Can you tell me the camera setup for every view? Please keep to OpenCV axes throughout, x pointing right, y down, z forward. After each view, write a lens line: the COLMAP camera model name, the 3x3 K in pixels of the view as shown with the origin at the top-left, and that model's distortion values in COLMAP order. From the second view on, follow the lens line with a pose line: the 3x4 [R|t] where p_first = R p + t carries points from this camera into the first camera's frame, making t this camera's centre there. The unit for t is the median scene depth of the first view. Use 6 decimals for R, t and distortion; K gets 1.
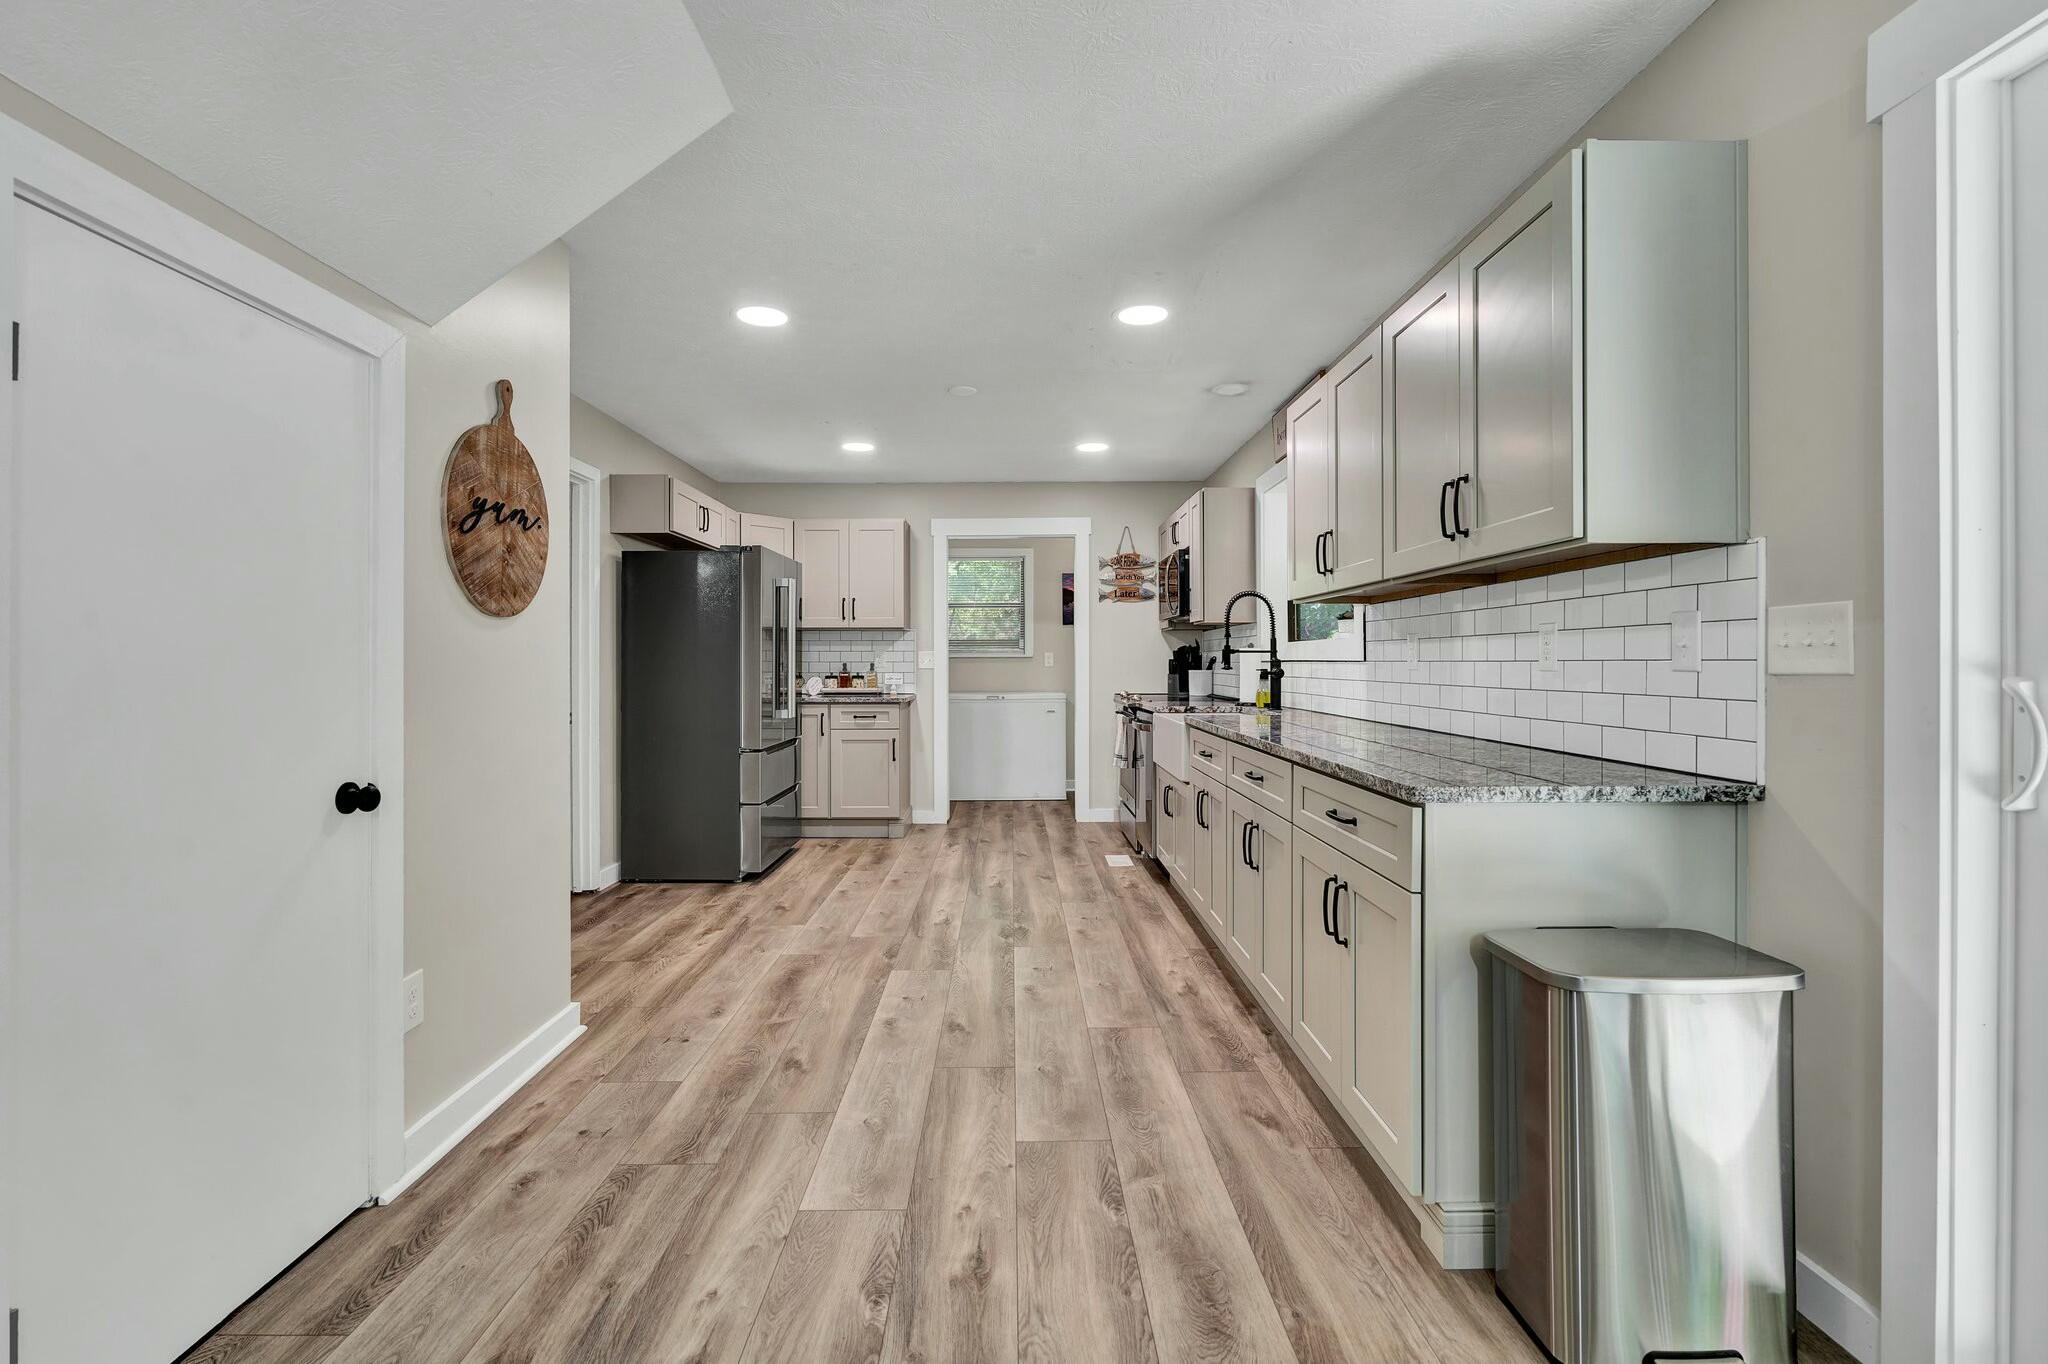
lens RADIAL K [[928.0, 0, 968.1], [0, 928.0, 669.7], [0, 0, 1]] dist [-0.006681, 0.001946]
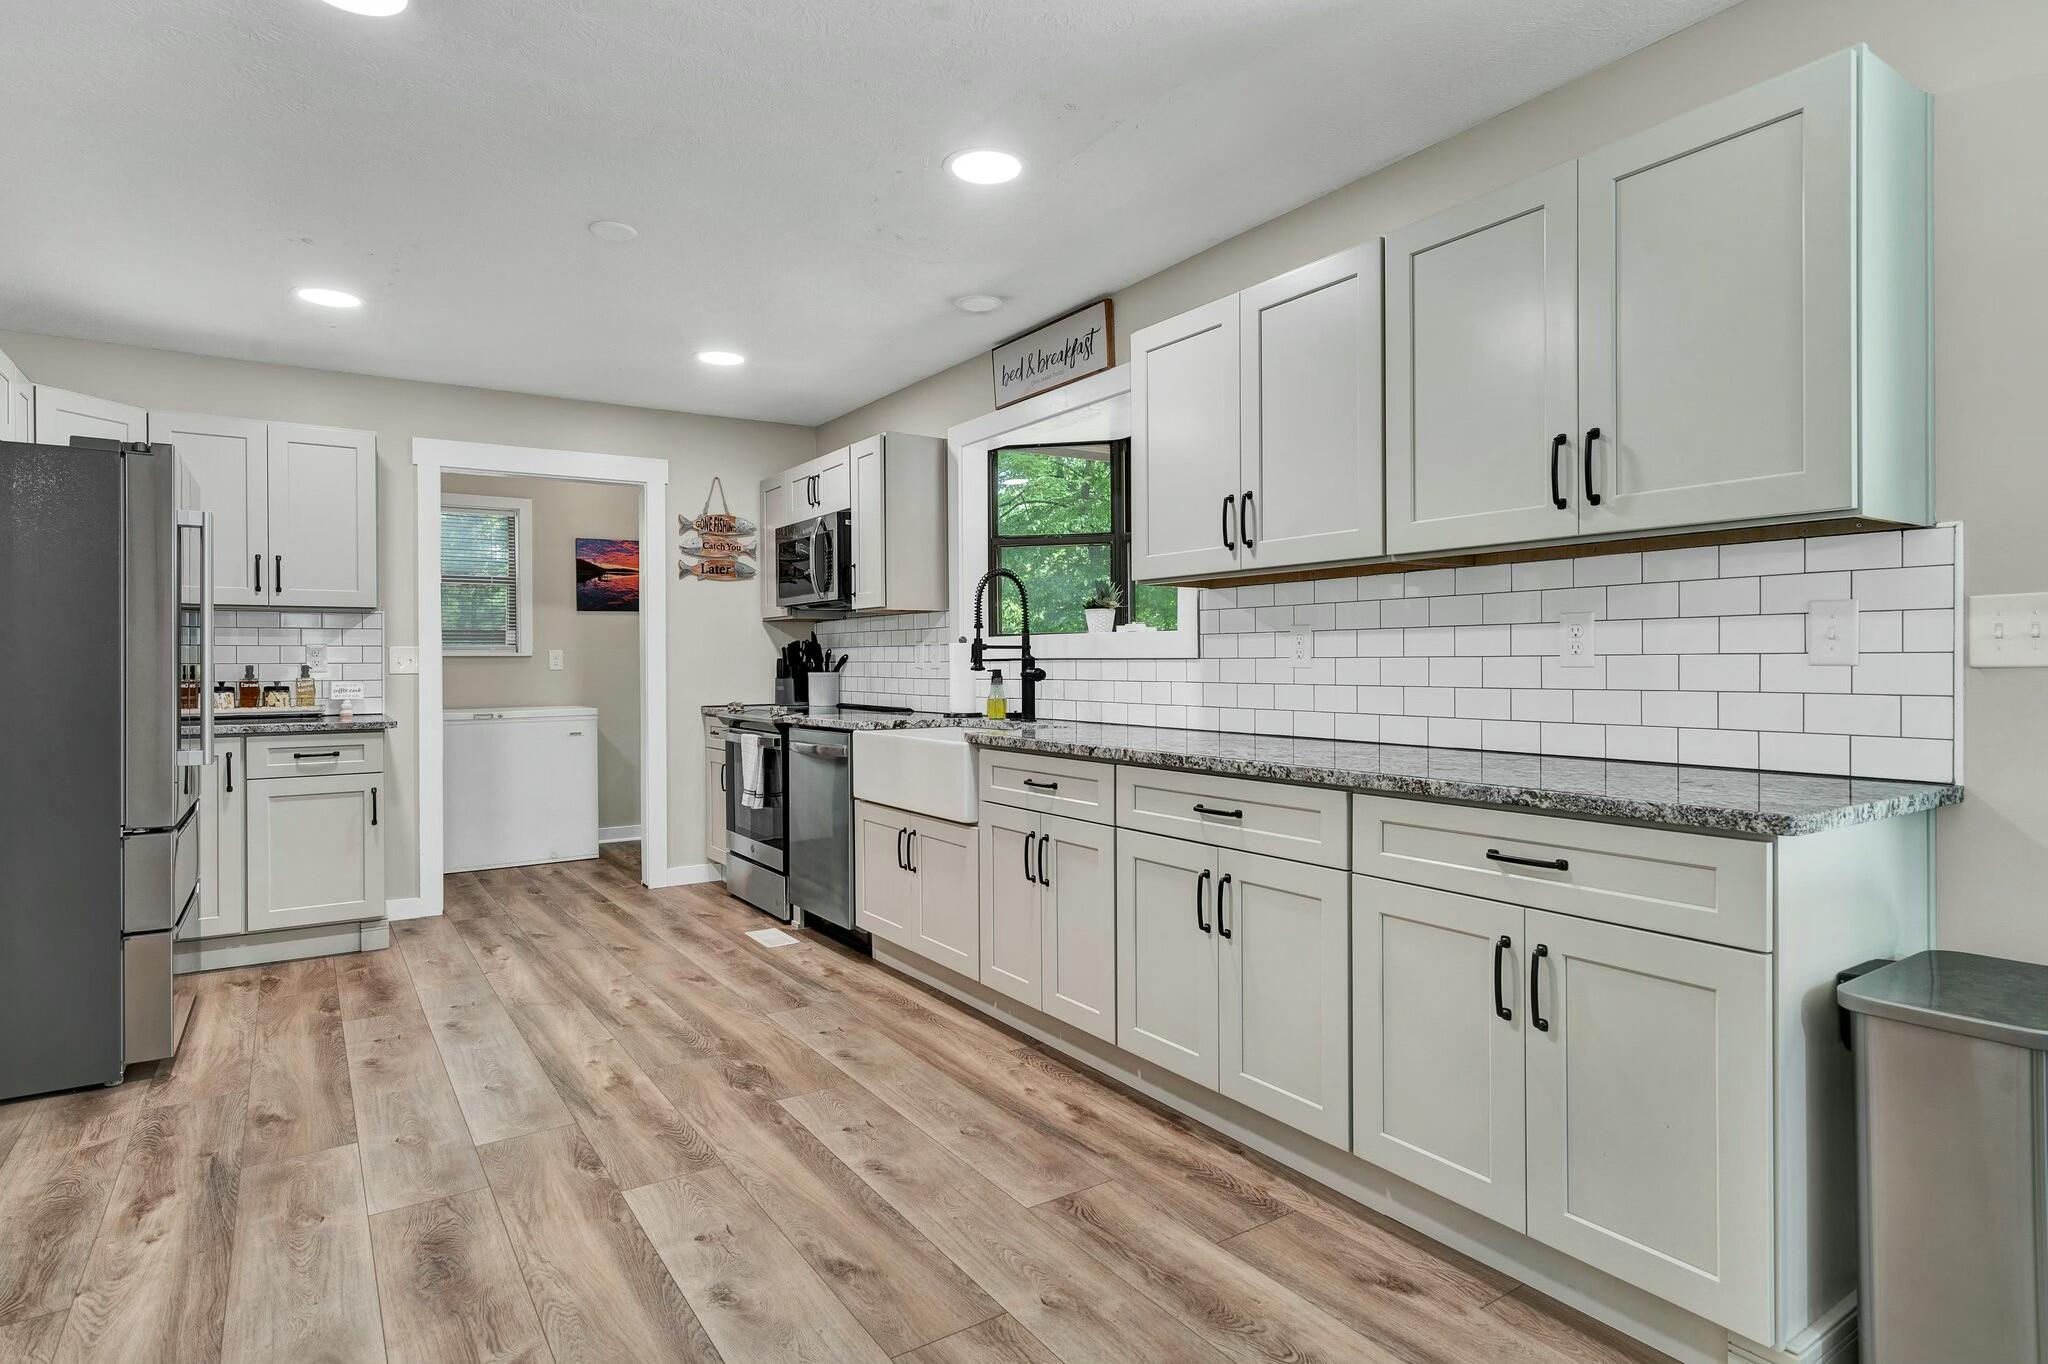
lens RADIAL K [[1125.2, 0, 1025.9], [0, 1125.2, 667.6], [0, 0, 1]] dist [0.001694, 0.002755]
pose [[0.826831, -0.004999, 0.562428, -0.206040], [0.007918, 0.999965, -0.002753, 0.000350], [-0.562394, 0.006730, 0.826842, 0.210693]]
